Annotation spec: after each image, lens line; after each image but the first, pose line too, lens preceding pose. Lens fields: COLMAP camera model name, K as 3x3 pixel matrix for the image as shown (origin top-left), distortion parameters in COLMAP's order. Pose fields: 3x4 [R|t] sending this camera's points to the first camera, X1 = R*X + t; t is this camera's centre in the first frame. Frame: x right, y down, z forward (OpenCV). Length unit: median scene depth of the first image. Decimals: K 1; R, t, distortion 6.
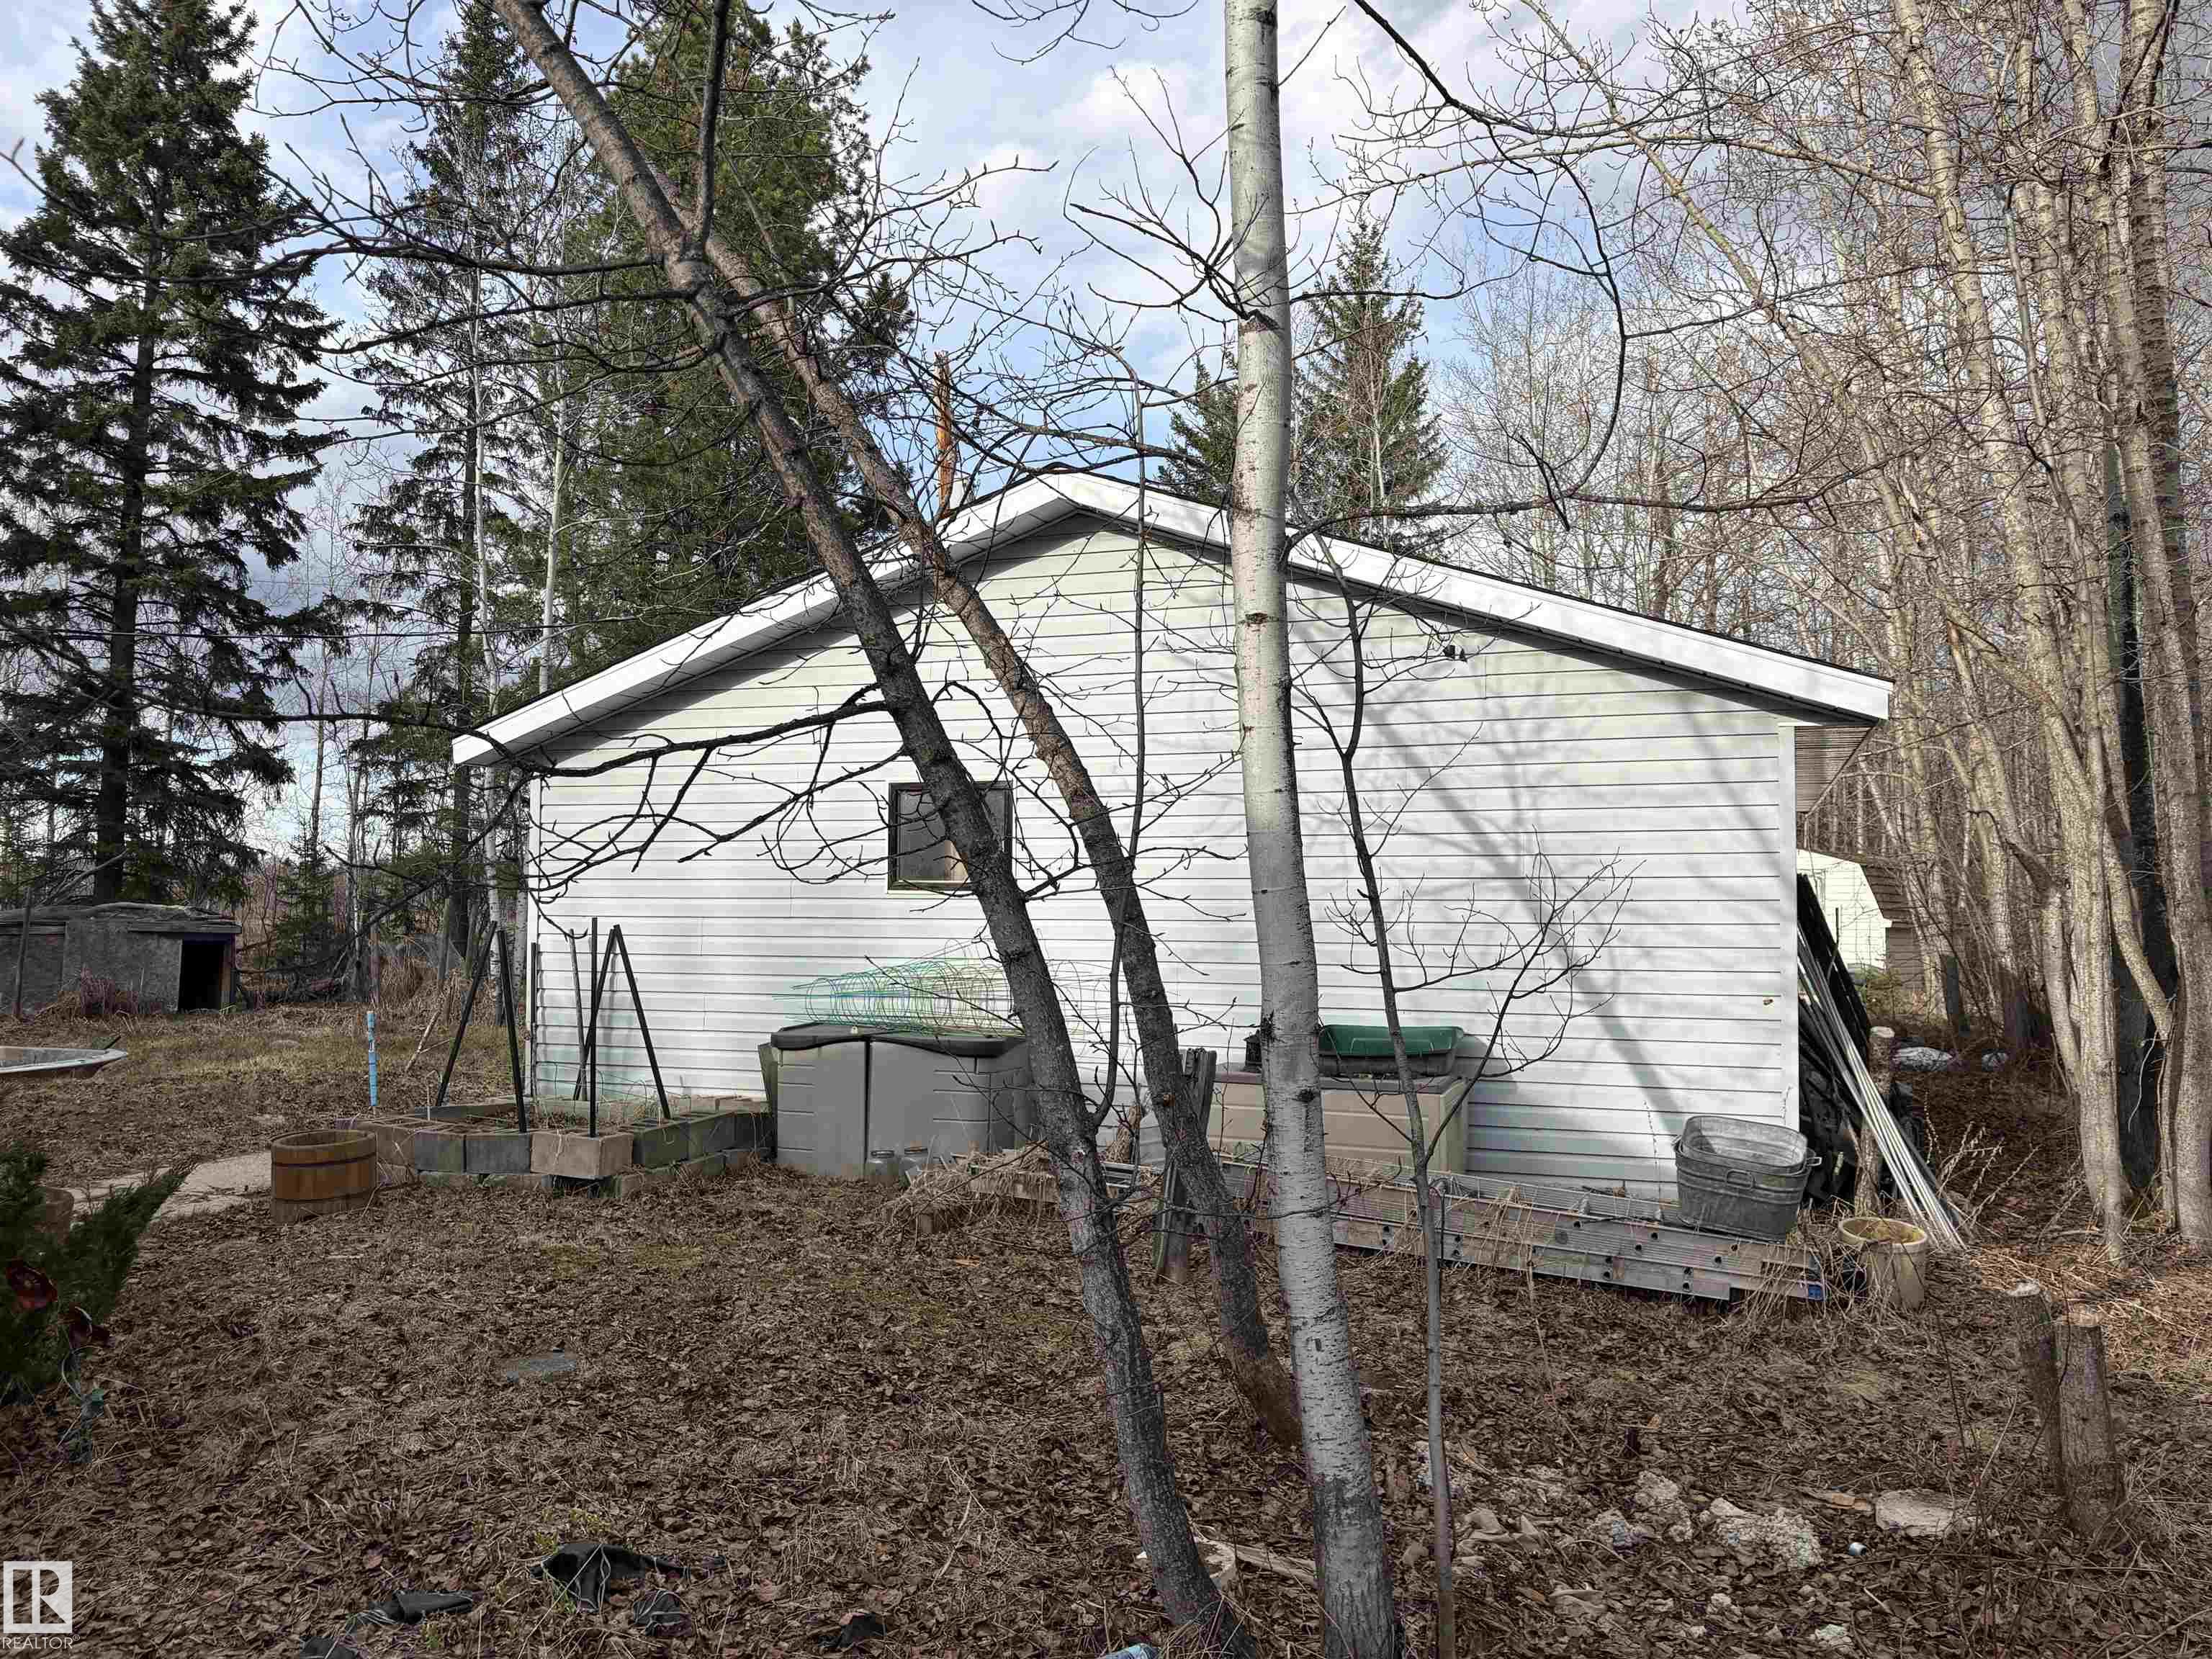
lens RADIAL K [[1662.7, 0, 1101.3], [0, 1662.7, 847.0], [0, 0, 1]] dist [0.066943, -0.069917]
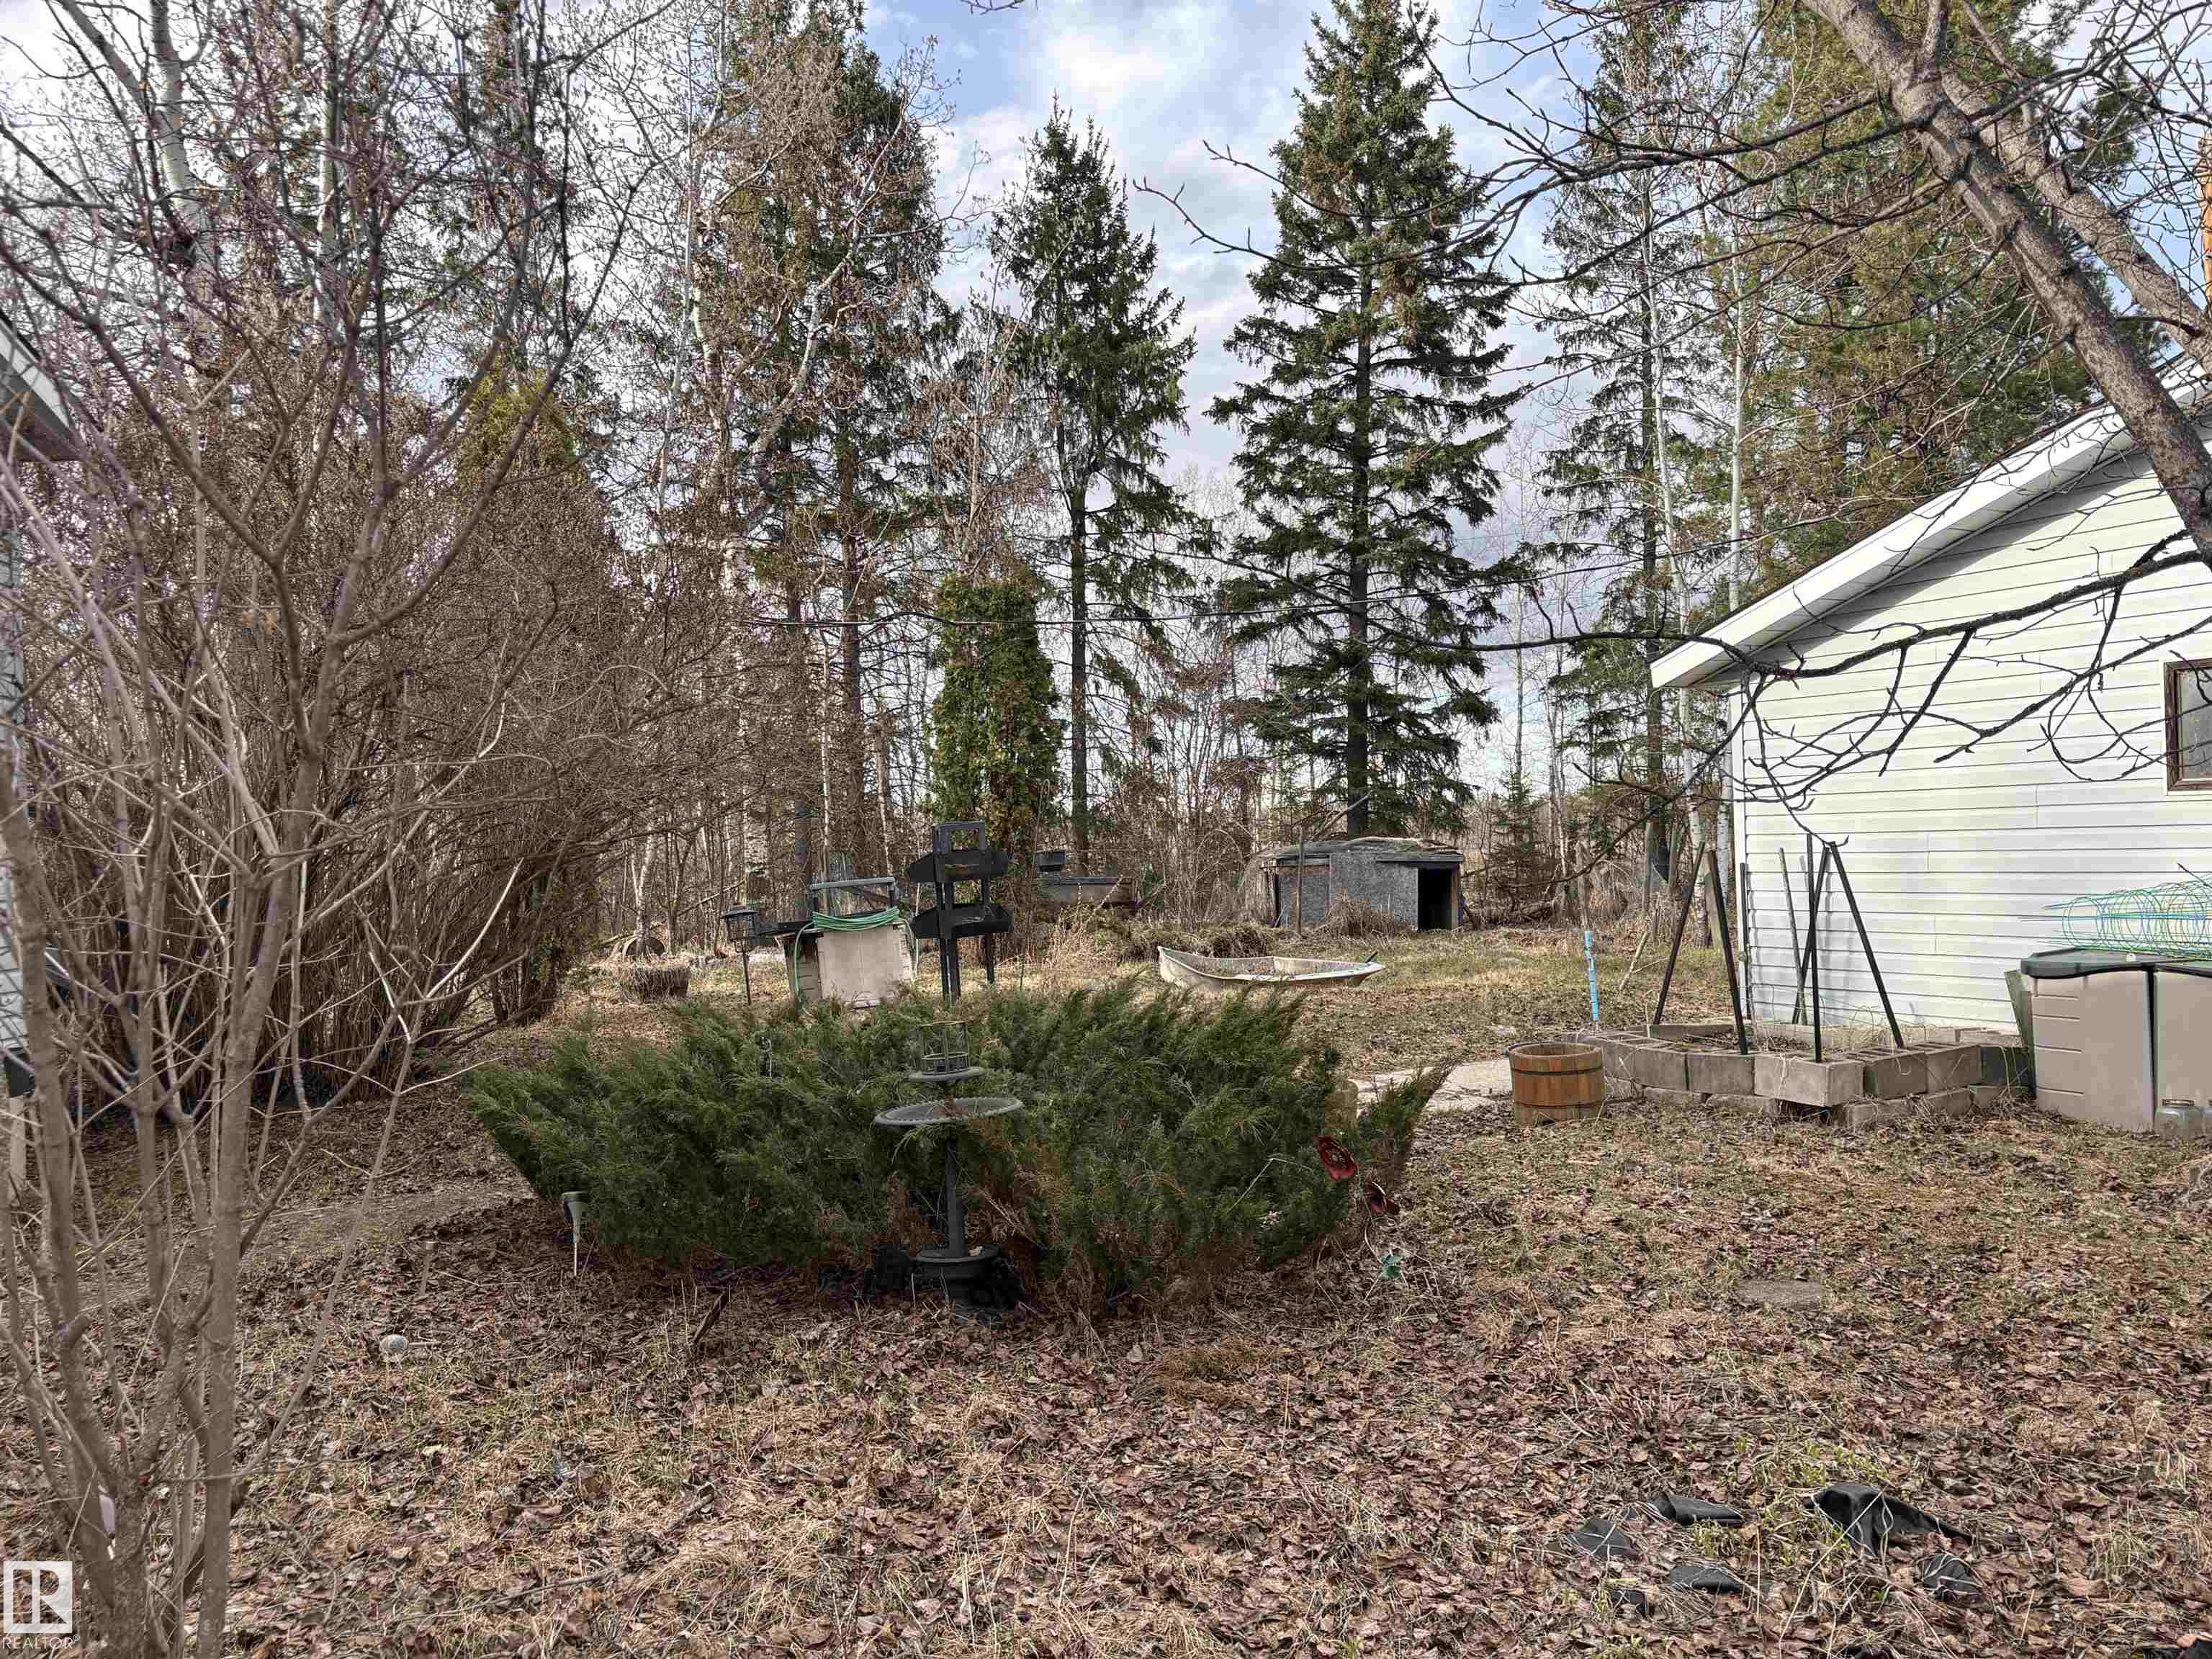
lens RADIAL K [[1663.6, 0, 1103.6], [0, 1663.6, 841.6], [0, 0, 1]] dist [0.061919, -0.060670]
pose [[0.775960, -0.031404, -0.630000, -0.010563], [0.057906, 0.998089, 0.021570, 0.002097], [0.628119, -0.053218, 0.776295, 0.004392]]
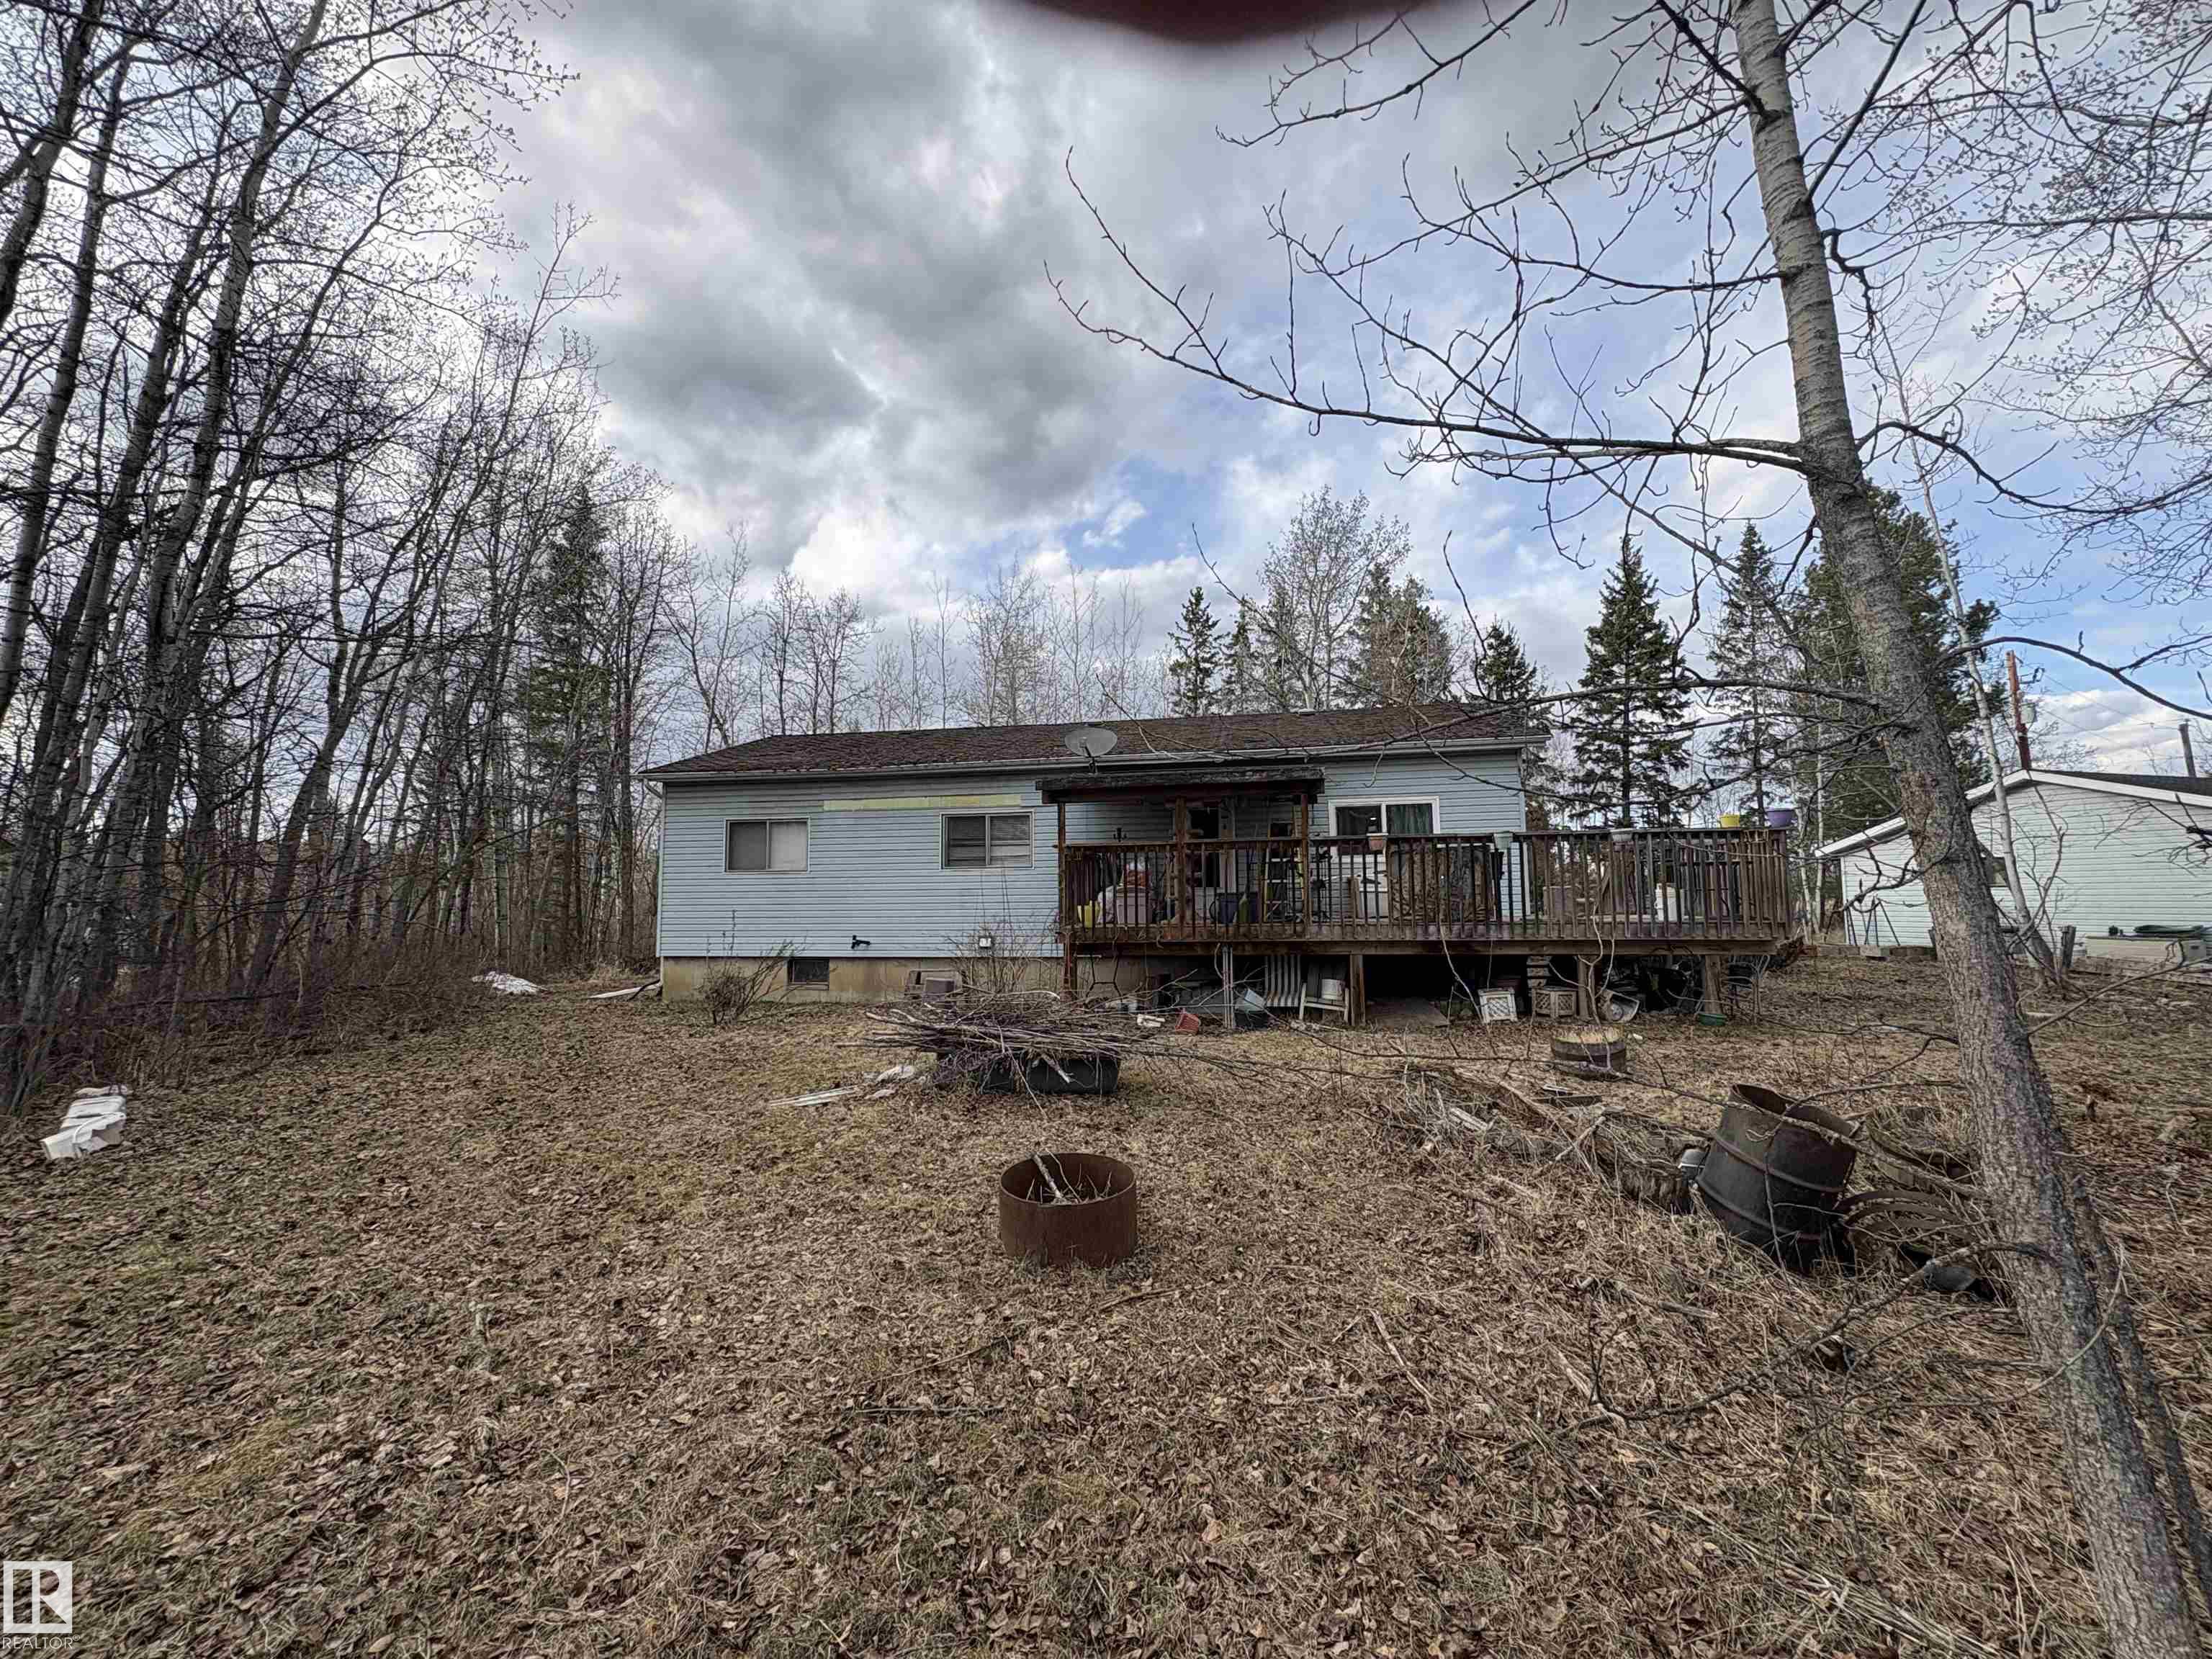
lens RADIAL K [[879.4, 0, 1109.0], [0, 879.4, 826.5], [0, 0, 1]] dist [0.000302, 0.000461]
pose [[0.582099, -0.073538, -0.809786, 0.305313], [0.036960, 0.997266, -0.063995, -0.052221], [0.812278, 0.007322, 0.583225, -1.480337]]
